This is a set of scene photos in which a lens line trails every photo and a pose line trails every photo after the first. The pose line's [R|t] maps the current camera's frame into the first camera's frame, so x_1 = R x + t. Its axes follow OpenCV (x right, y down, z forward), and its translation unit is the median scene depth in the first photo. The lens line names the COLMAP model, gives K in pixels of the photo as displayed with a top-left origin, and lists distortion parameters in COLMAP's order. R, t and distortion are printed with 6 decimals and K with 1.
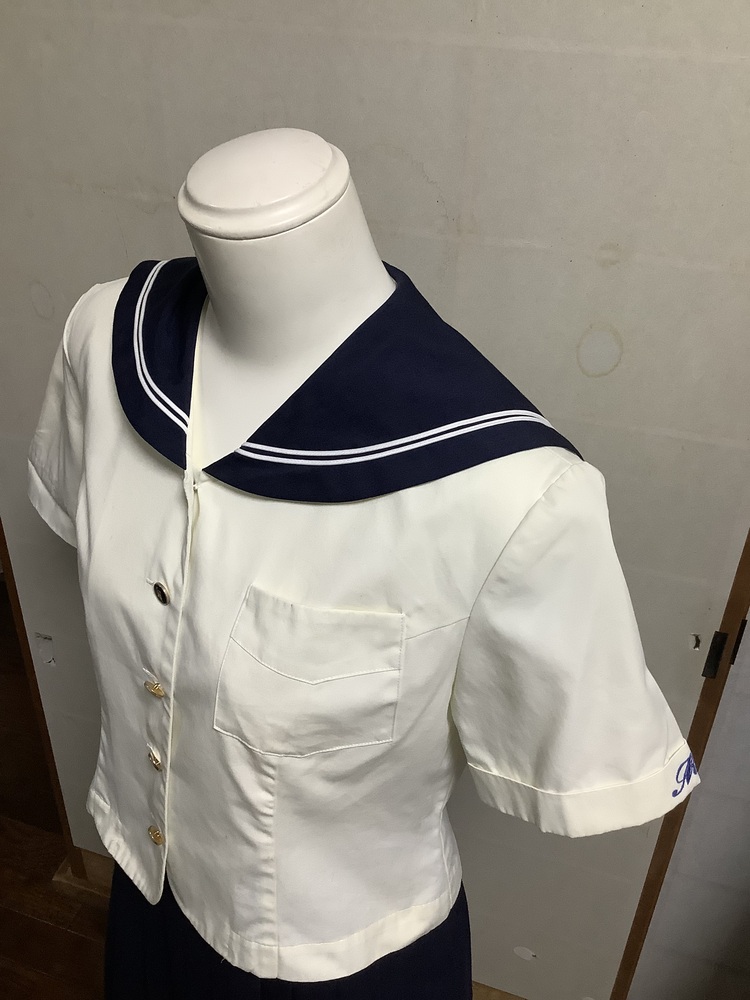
lens RADIAL K [[956.1, 0, 375.0], [0, 956.1, 500.0], [0, 0, 1]] dist [0.124648, -0.325510]
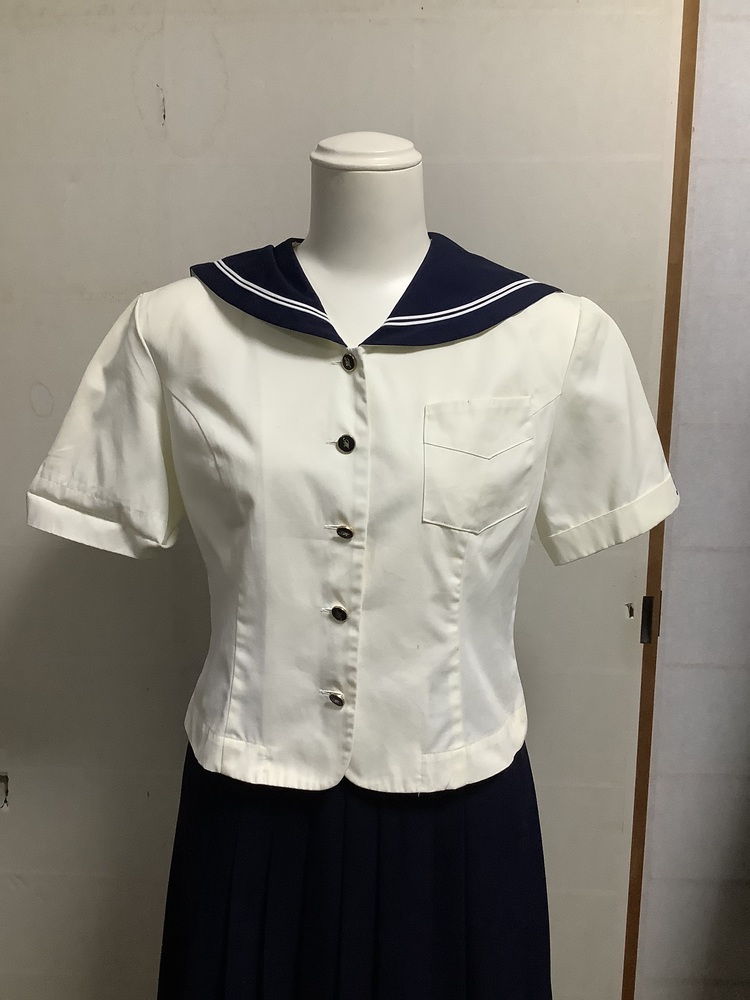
lens RADIAL K [[956.1, 0, 375.0], [0, 956.1, 500.0], [0, 0, 1]] dist [0.124648, -0.325510]
pose [[0.794678, -0.128287, 0.593320, -1.008945], [0.339609, 0.904094, -0.259383, 0.536087], [-0.503142, 0.407623, 0.762031, 0.022557]]
